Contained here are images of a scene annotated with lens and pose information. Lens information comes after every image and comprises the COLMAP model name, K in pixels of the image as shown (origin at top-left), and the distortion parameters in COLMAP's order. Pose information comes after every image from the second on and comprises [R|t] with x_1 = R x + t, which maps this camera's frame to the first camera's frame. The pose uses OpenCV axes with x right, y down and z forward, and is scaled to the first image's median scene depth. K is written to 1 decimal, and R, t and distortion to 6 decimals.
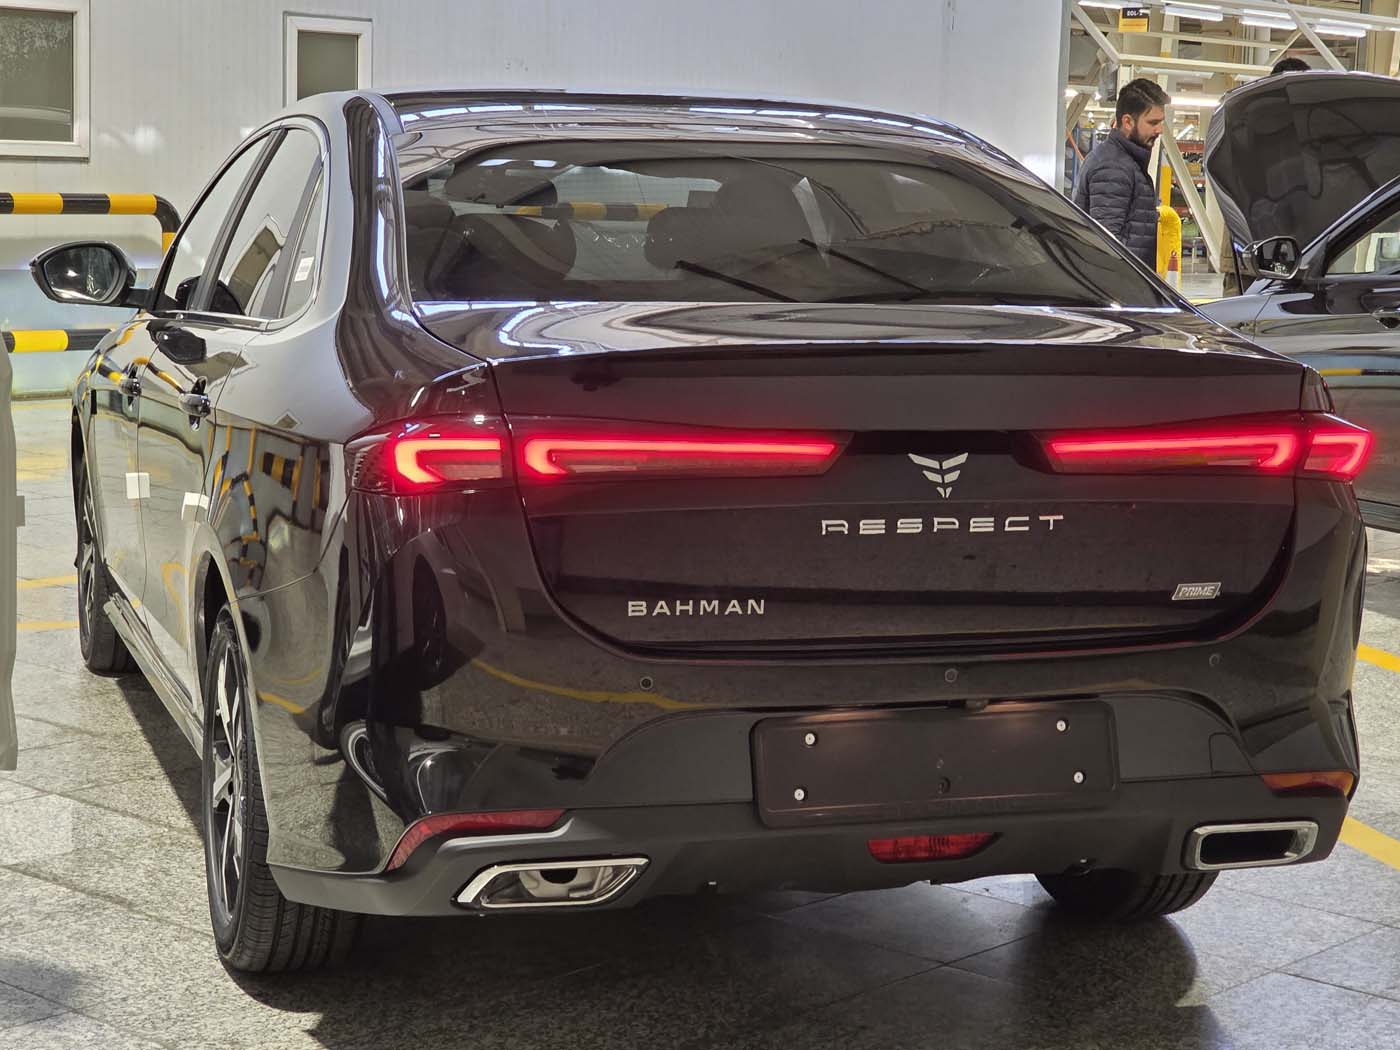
lens RADIAL K [[2680.8, 0, 702.0], [0, 2680.8, 524.8], [0, 0, 1]] dist [0.039919, 0.000000]
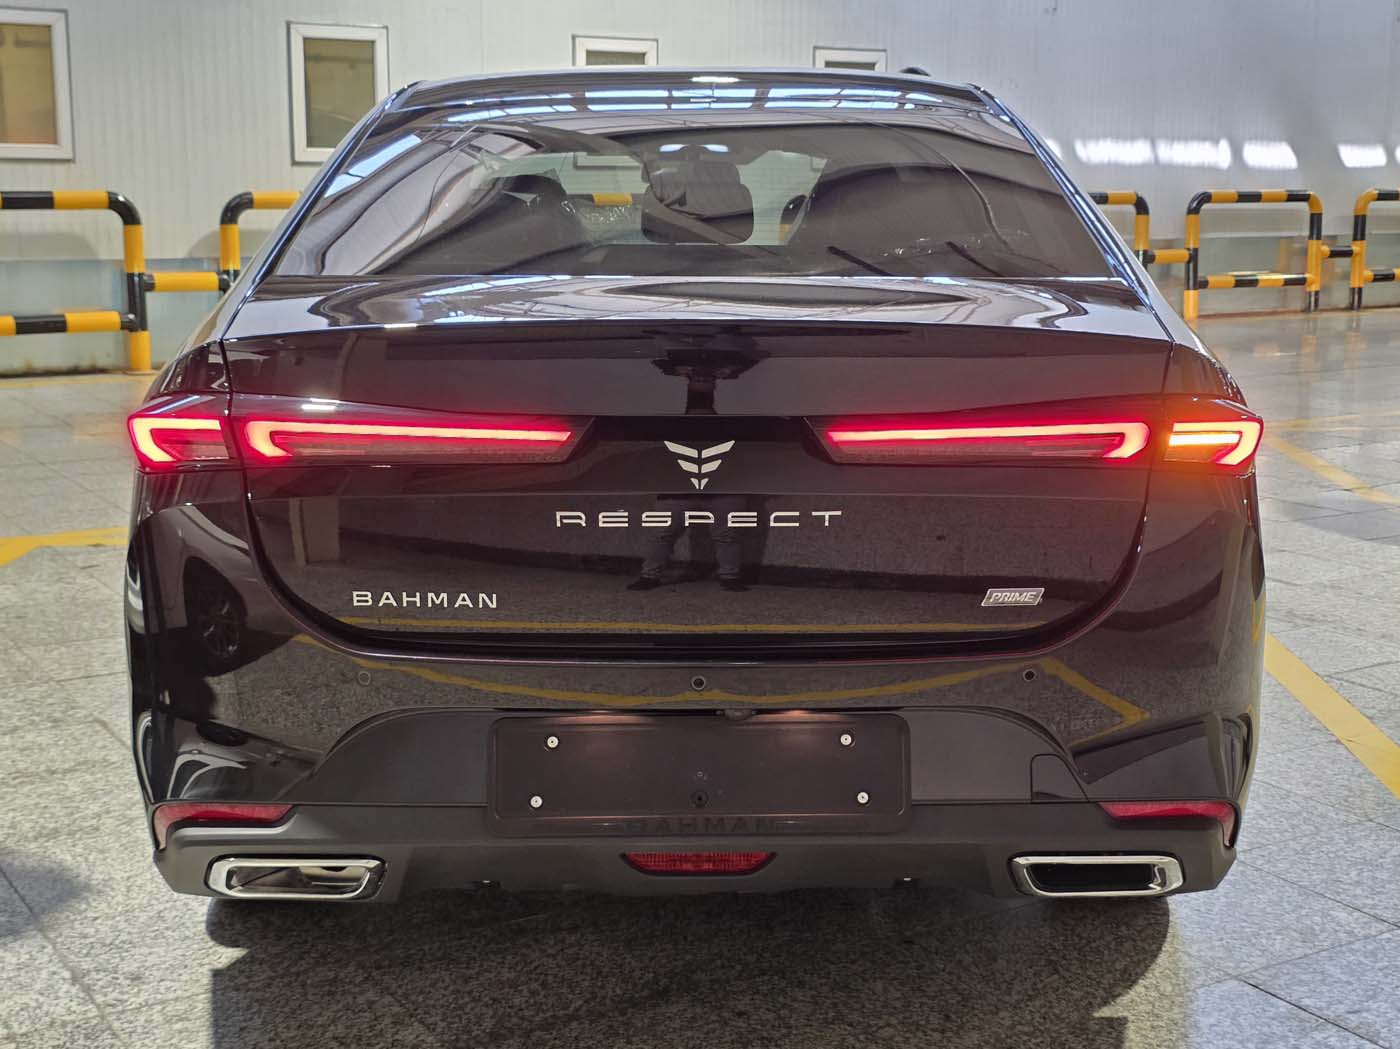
lens RADIAL K [[1856.7, 0, 630.9], [0, 1856.7, 520.3], [0, 0, 1]] dist [0.032930, 0.000000]
pose [[0.951876, 0.027633, -0.305235, 0.258180], [-0.017318, 0.999185, 0.036452, -0.021861], [0.305994, -0.029412, 0.951579, 0.381338]]
